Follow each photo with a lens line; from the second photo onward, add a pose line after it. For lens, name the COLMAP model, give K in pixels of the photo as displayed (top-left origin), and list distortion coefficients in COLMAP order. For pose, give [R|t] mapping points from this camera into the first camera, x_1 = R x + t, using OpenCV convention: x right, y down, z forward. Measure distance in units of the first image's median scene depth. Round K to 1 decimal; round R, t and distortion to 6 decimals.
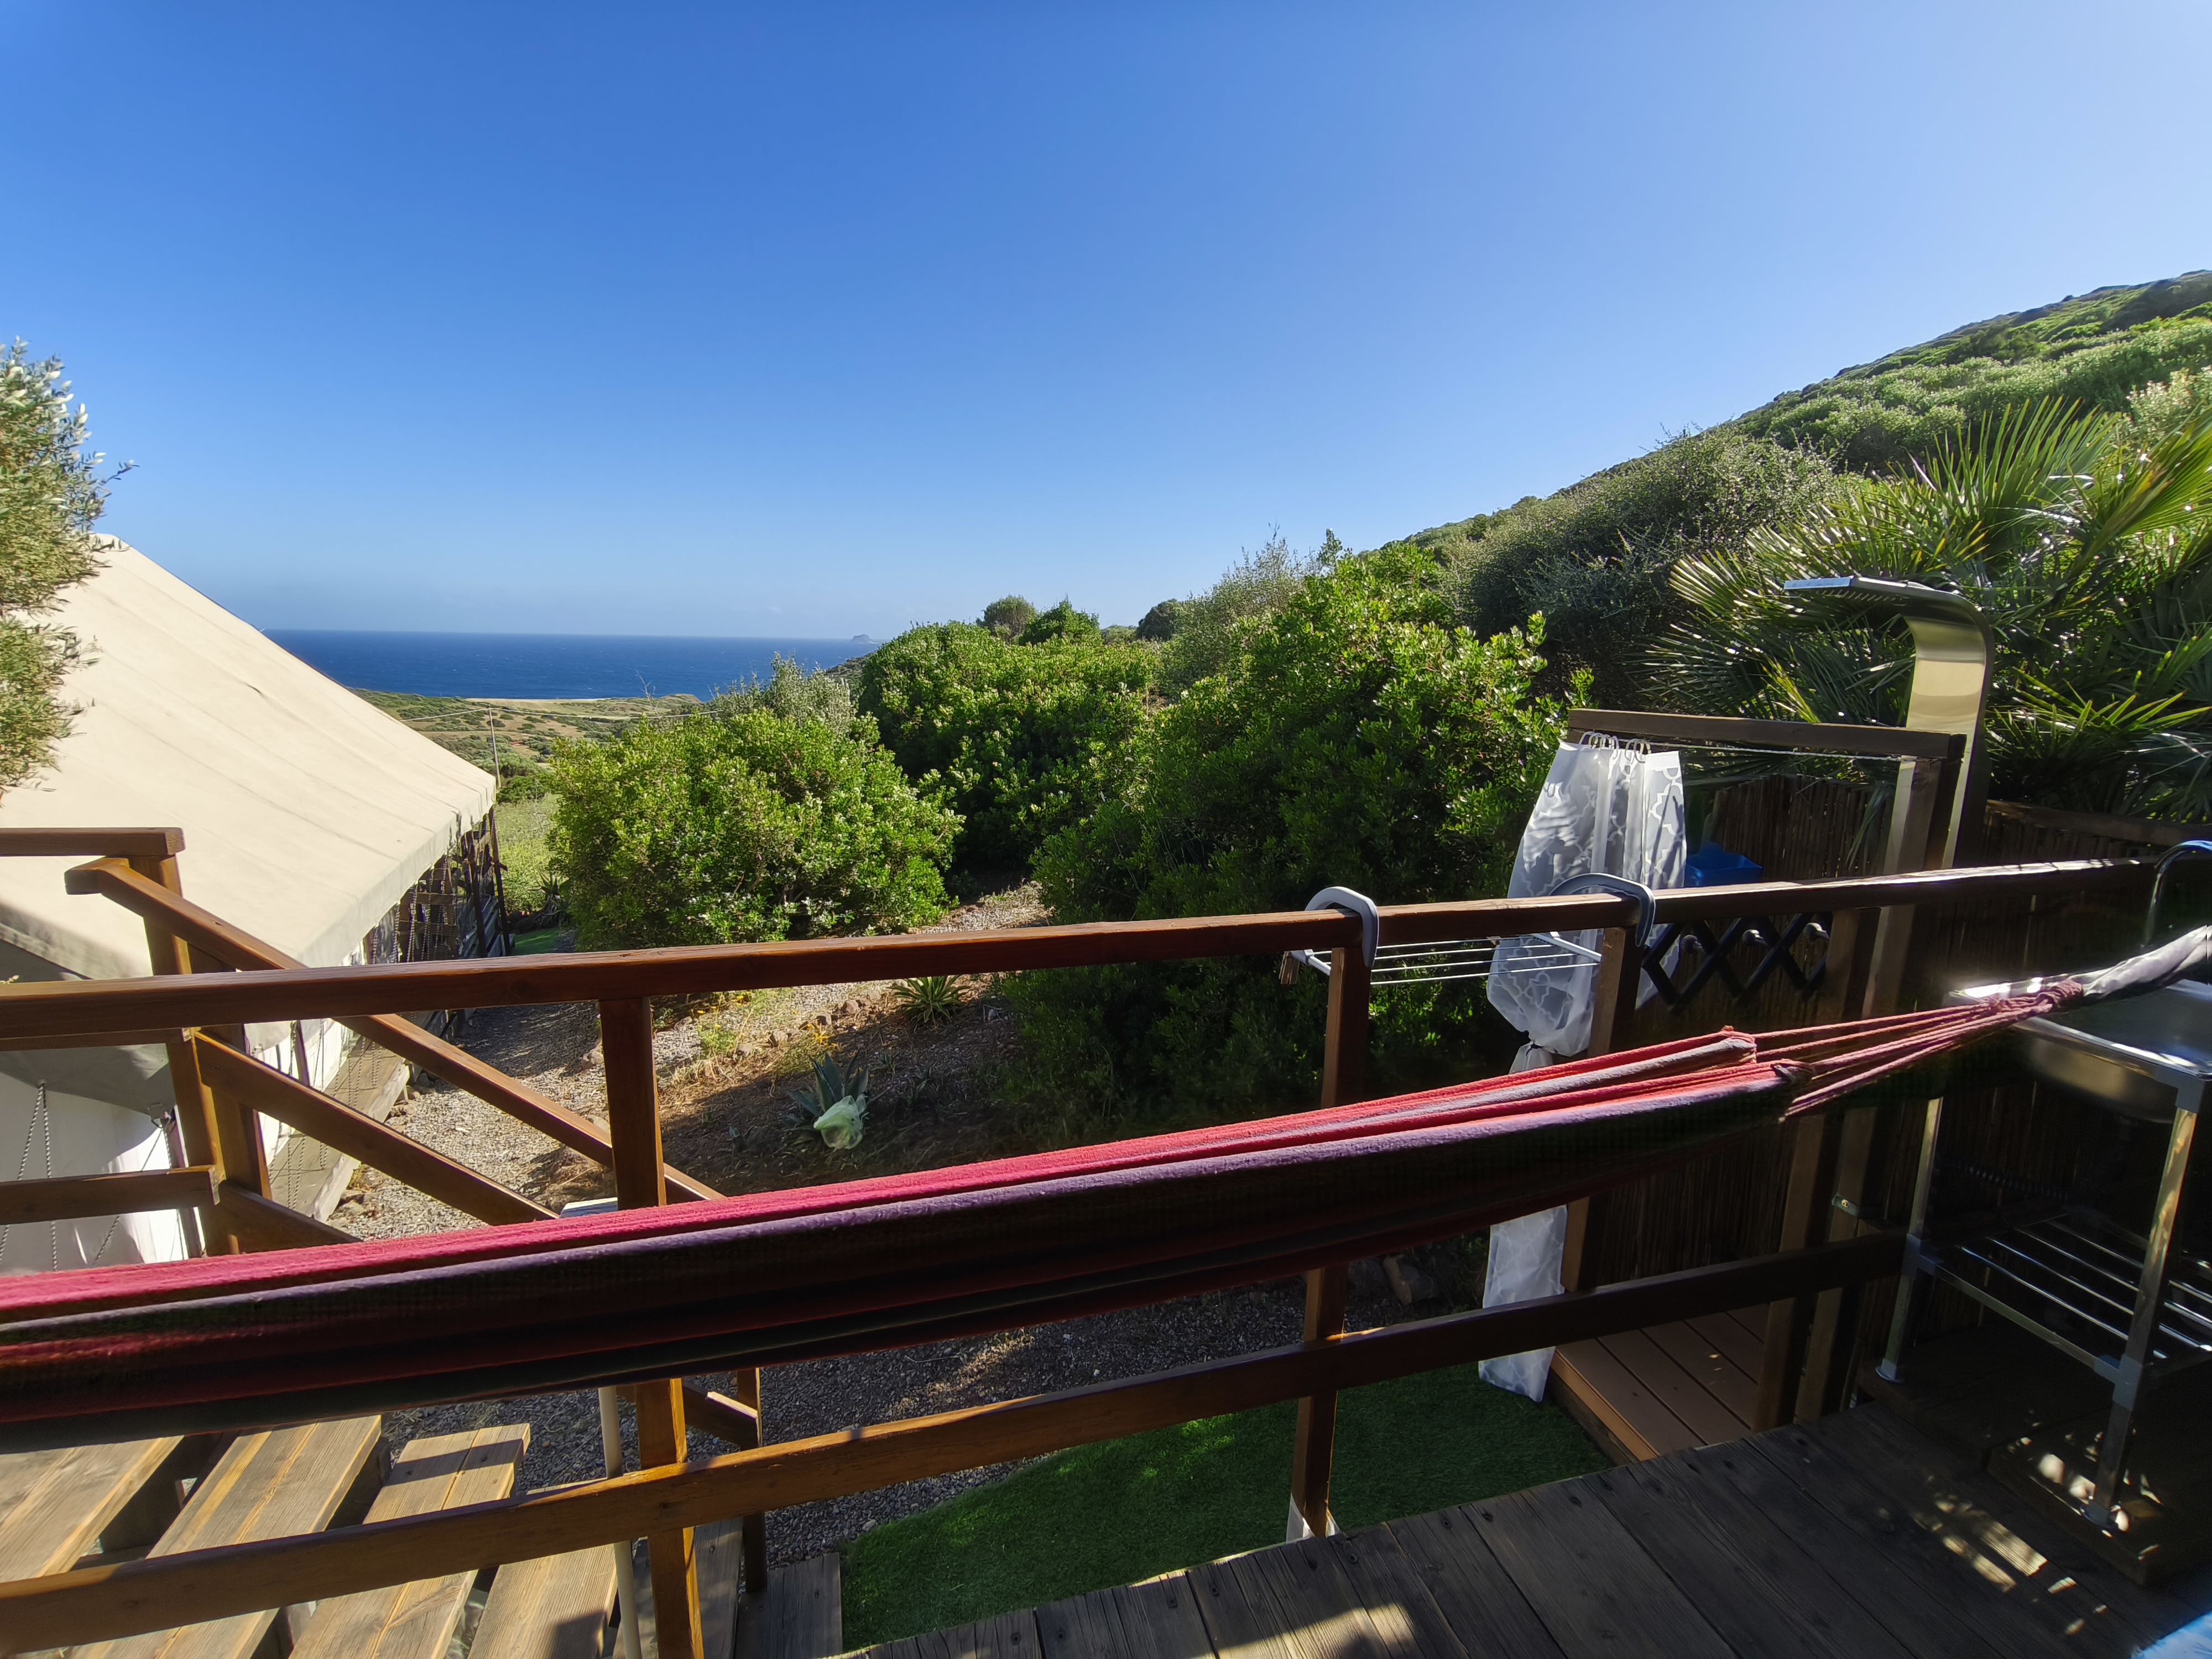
lens RADIAL K [[983.6, 0, 1098.5], [0, 983.6, 892.2], [0, 0, 1]] dist [-0.003537, -0.000112]
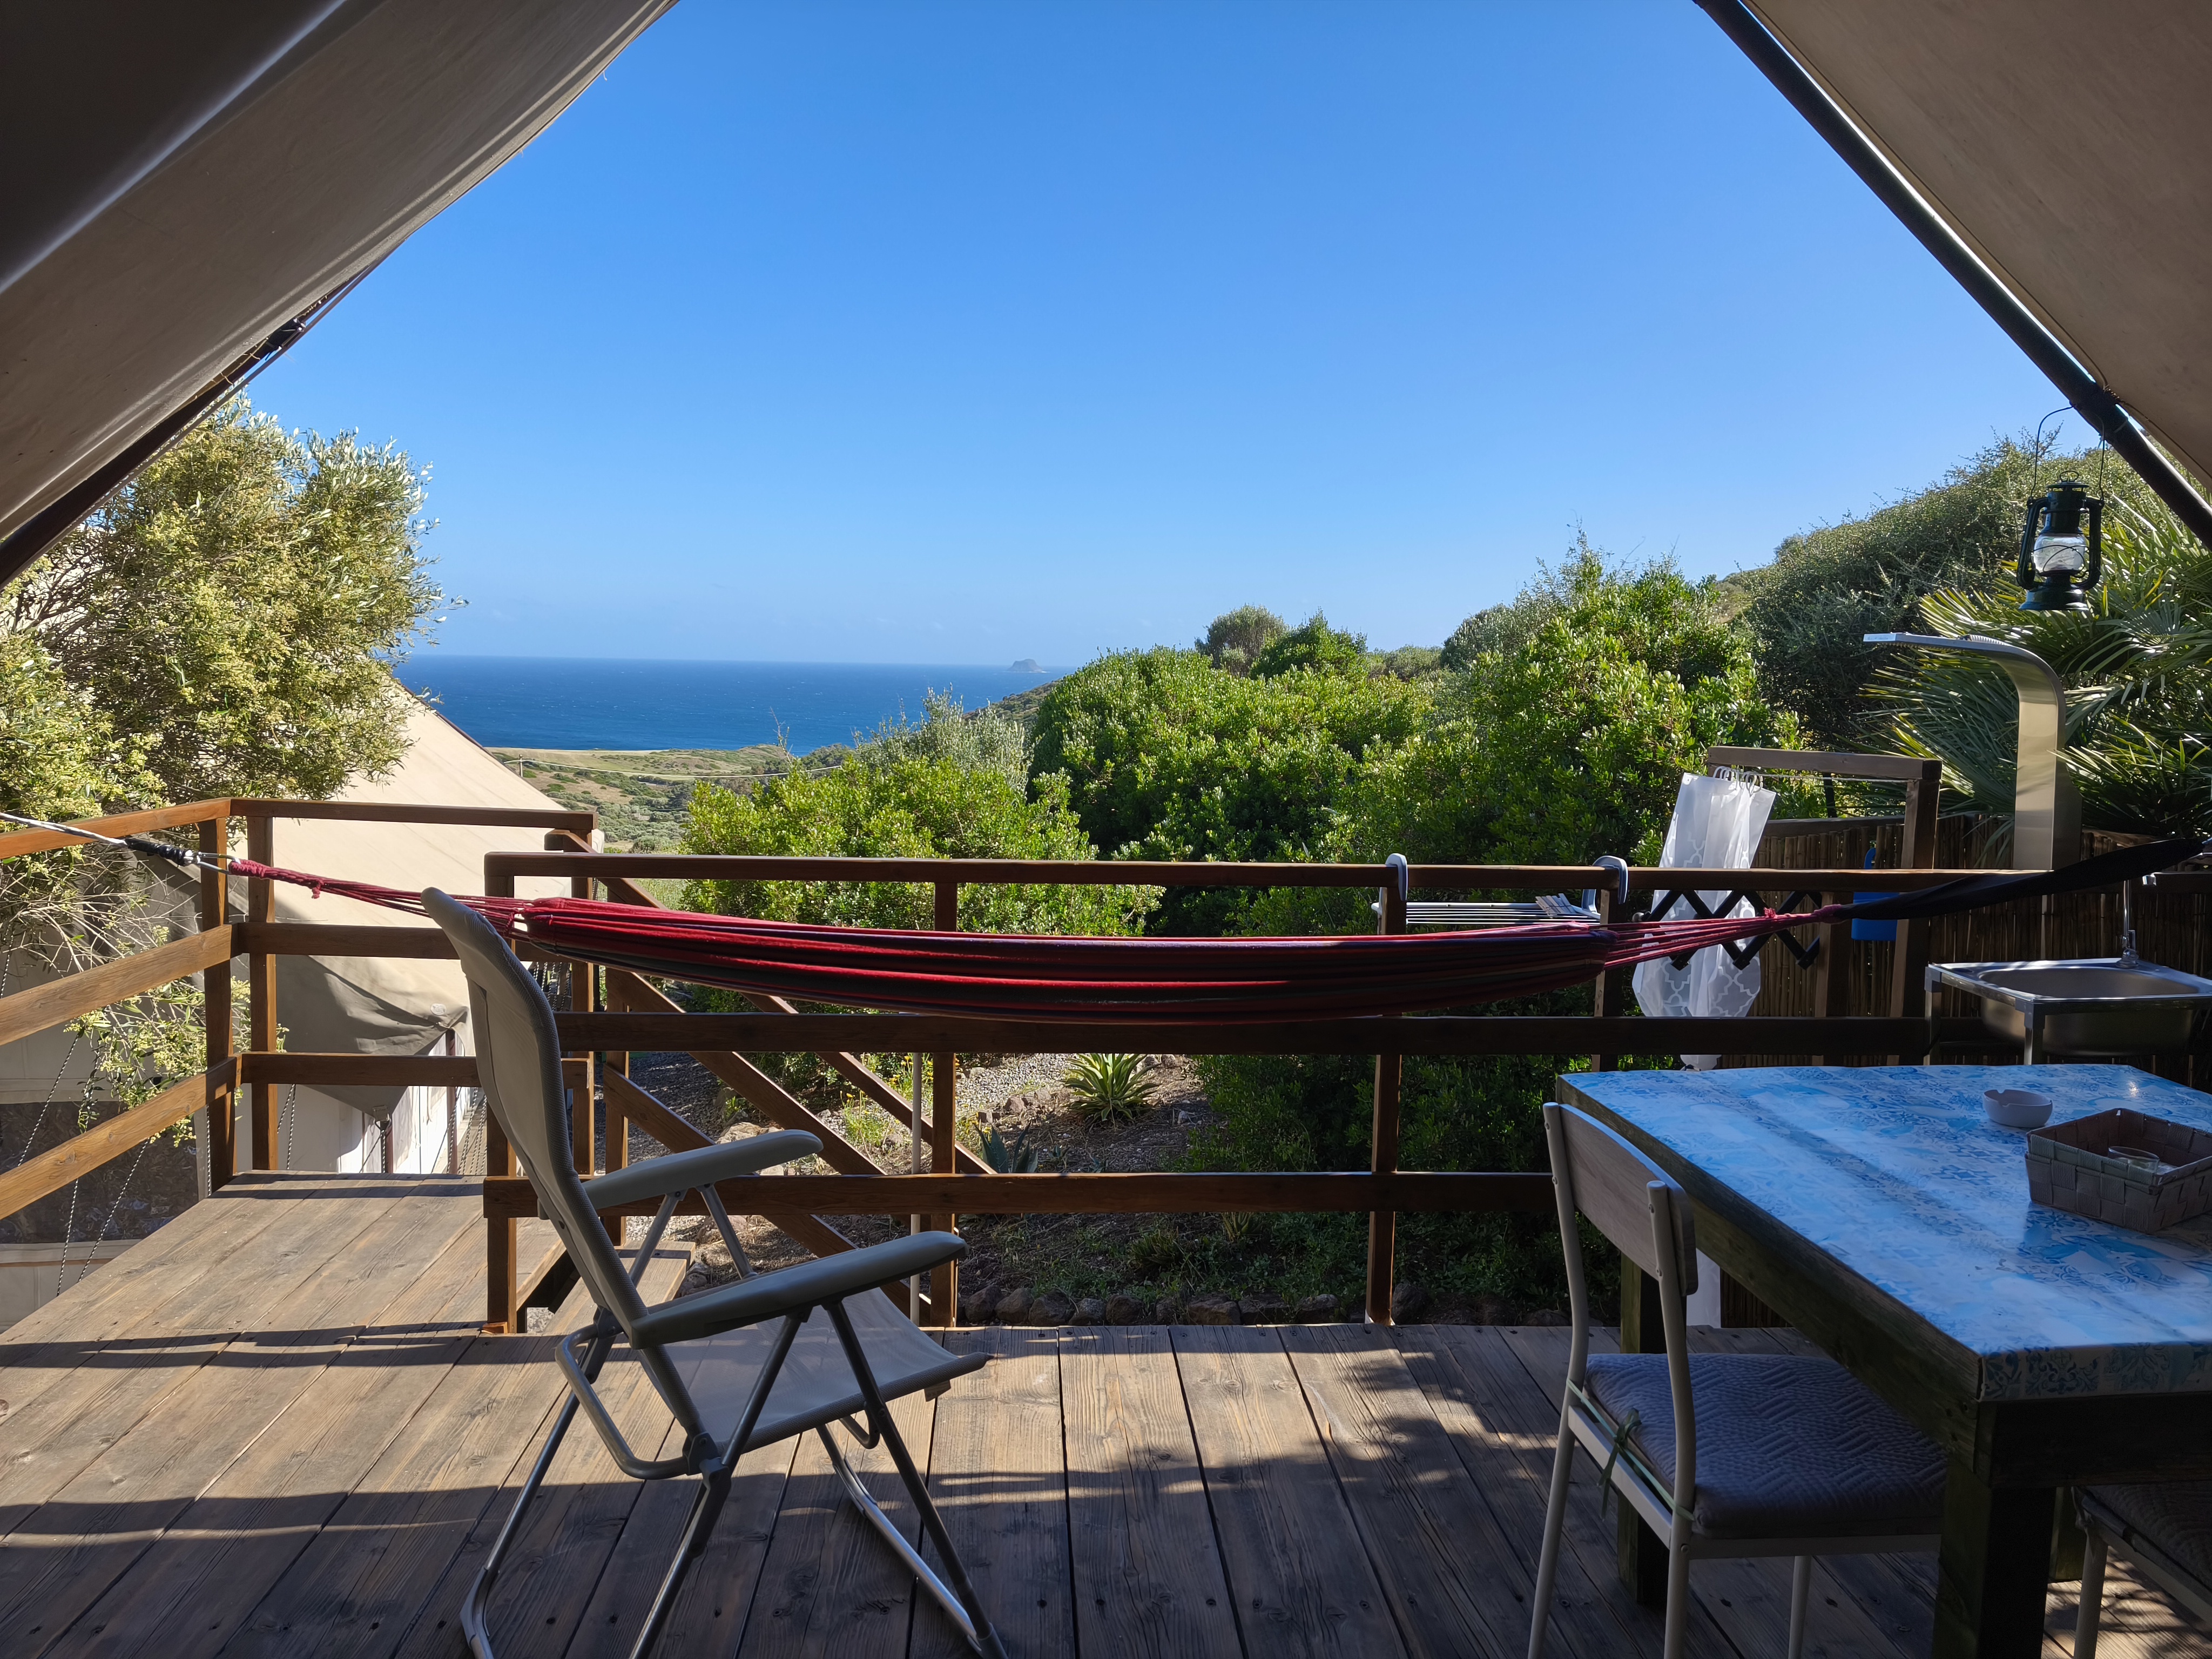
lens RADIAL K [[1466.9, 0, 1107.3], [0, 1466.9, 817.2], [0, 0, 1]] dist [0.075785, -0.056969]
pose [[0.984105, 0.018826, -0.176586, 0.018652], [-0.045257, 0.988120, -0.146869, 0.025825], [0.171723, 0.152526, 0.973266, -0.110796]]
